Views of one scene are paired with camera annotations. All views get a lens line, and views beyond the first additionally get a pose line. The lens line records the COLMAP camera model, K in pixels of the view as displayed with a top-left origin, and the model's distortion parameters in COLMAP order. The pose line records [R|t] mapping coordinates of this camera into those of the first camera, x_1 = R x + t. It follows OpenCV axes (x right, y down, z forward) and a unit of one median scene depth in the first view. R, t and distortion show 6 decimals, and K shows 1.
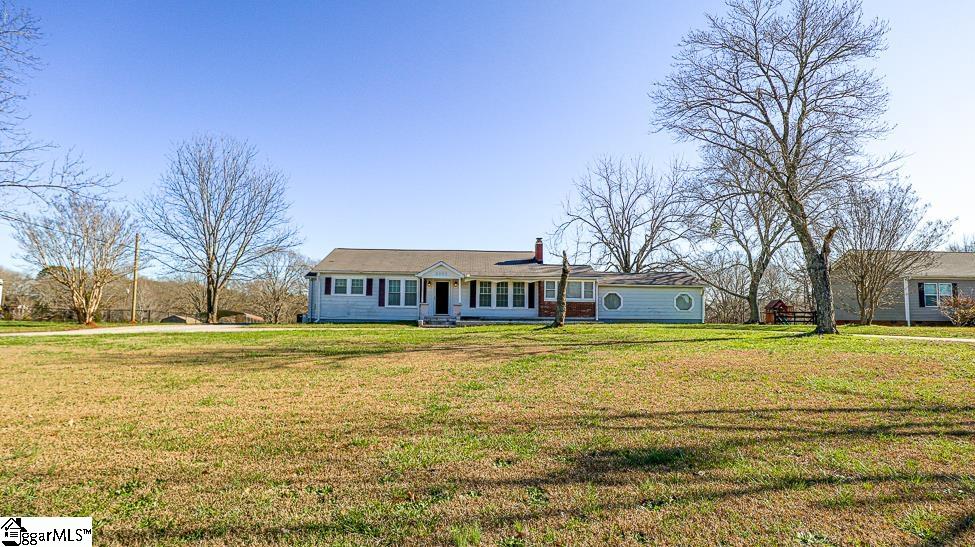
lens RADIAL K [[494.7, 0, 489.6], [0, 494.7, 273.5], [0, 0, 1]] dist [-0.030691, 0.001730]
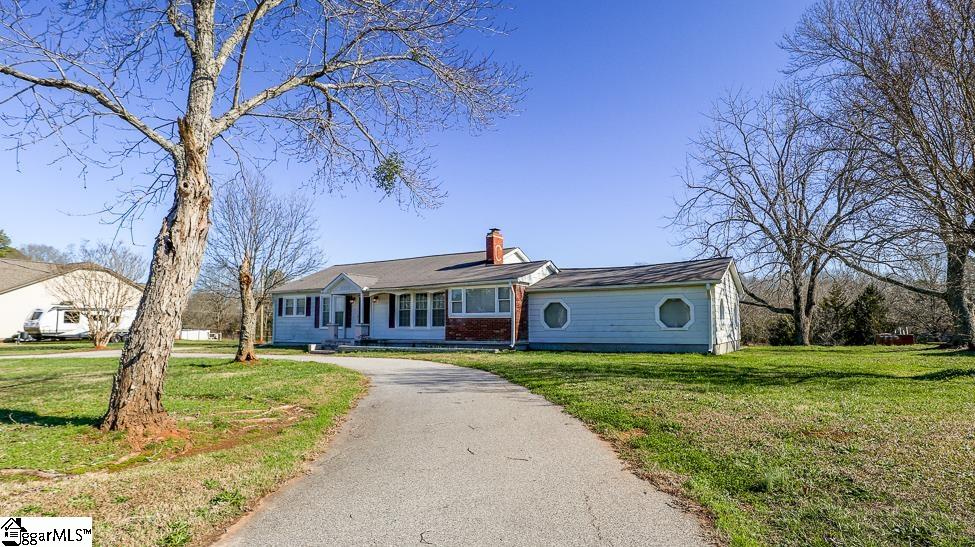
lens RADIAL K [[501.5, 0, 502.8], [0, 501.5, 272.8], [0, 0, 1]] dist [0.000488, 0.000572]
pose [[0.828983, -0.073573, -0.554413, 0.560773], [0.063481, 0.997281, -0.037423, 0.022536], [0.555659, -0.004171, 0.831400, 0.436118]]
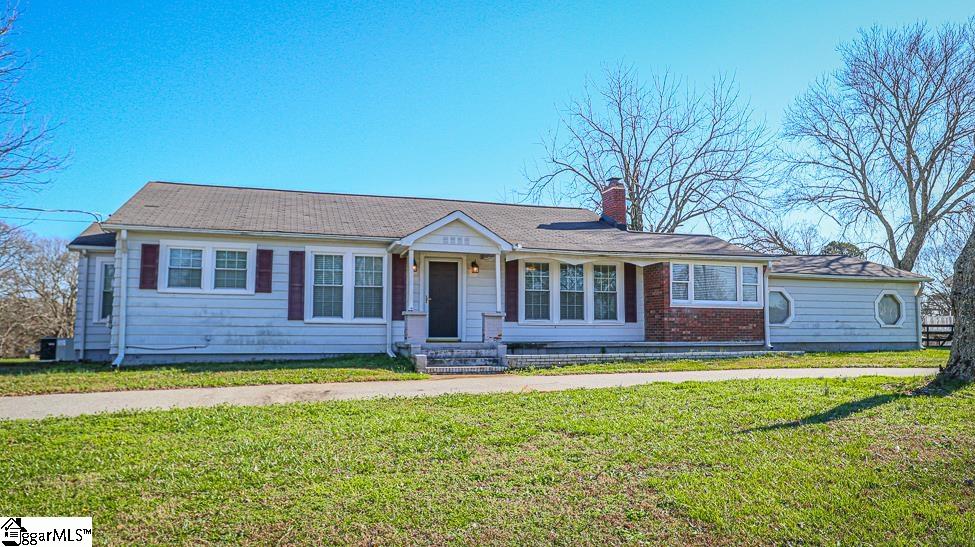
lens RADIAL K [[658.5, 0, 487.5], [0, 658.5, 273.5], [0, 0, 1]] dist [-0.008480, -0.000817]
pose [[0.965017, 0.014173, 0.261805, -0.208100], [-0.015295, 0.999880, 0.002249, 0.025263], [-0.261742, -0.006175, 0.965118, 0.443308]]
